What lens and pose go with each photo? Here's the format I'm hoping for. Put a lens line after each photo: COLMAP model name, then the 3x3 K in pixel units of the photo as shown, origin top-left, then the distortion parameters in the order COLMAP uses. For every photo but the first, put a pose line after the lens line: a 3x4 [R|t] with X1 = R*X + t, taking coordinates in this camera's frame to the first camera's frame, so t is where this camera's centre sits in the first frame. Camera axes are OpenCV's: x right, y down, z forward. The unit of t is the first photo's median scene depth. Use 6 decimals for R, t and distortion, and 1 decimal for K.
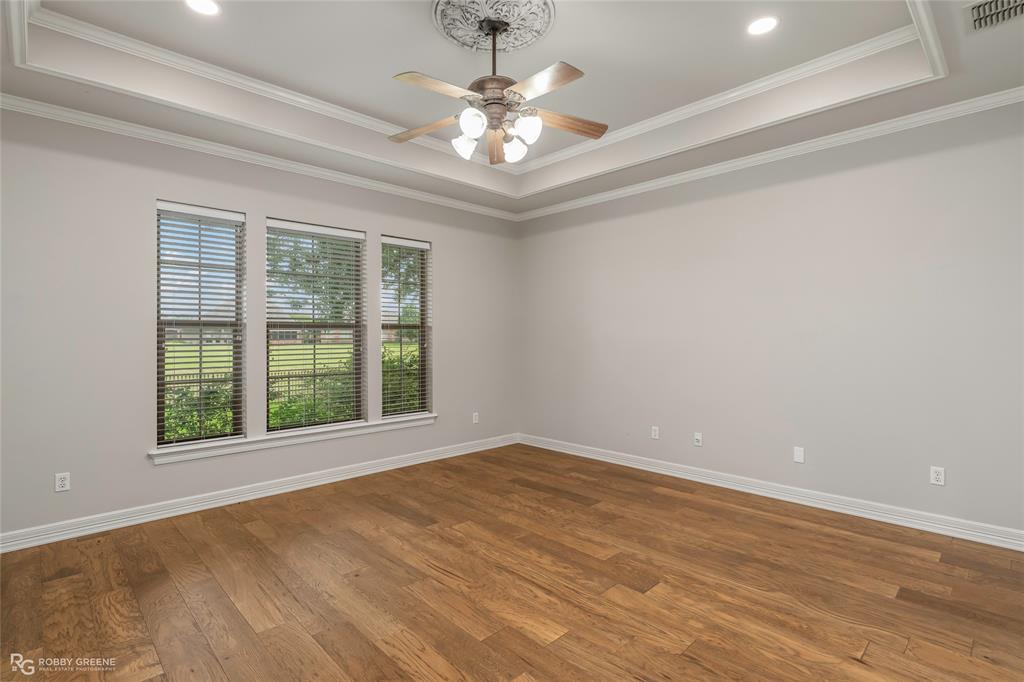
lens RADIAL K [[487.0, 0, 502.3], [0, 487.0, 338.4], [0, 0, 1]] dist [-0.023083, 0.003806]
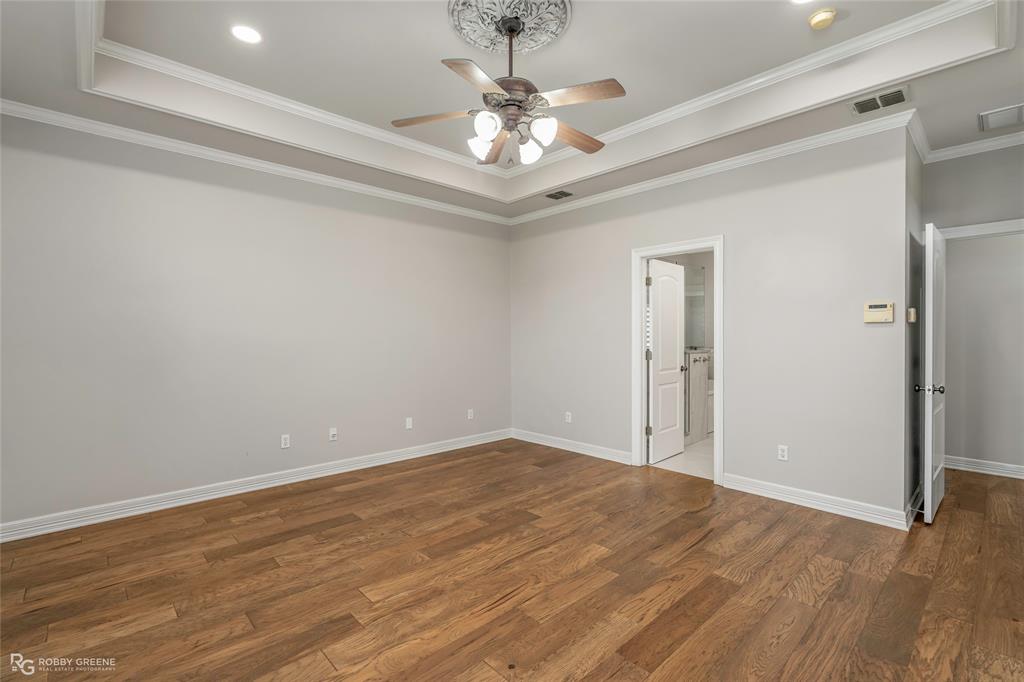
lens RADIAL K [[470.7, 0, 505.4], [0, 470.7, 344.4], [0, 0, 1]] dist [0.011492, -0.000031]
pose [[0.008952, -0.018896, 0.999781, -0.877285], [0.000543, 0.999821, 0.018892, -0.010348], [-0.999960, 0.000374, 0.008960, 0.871325]]
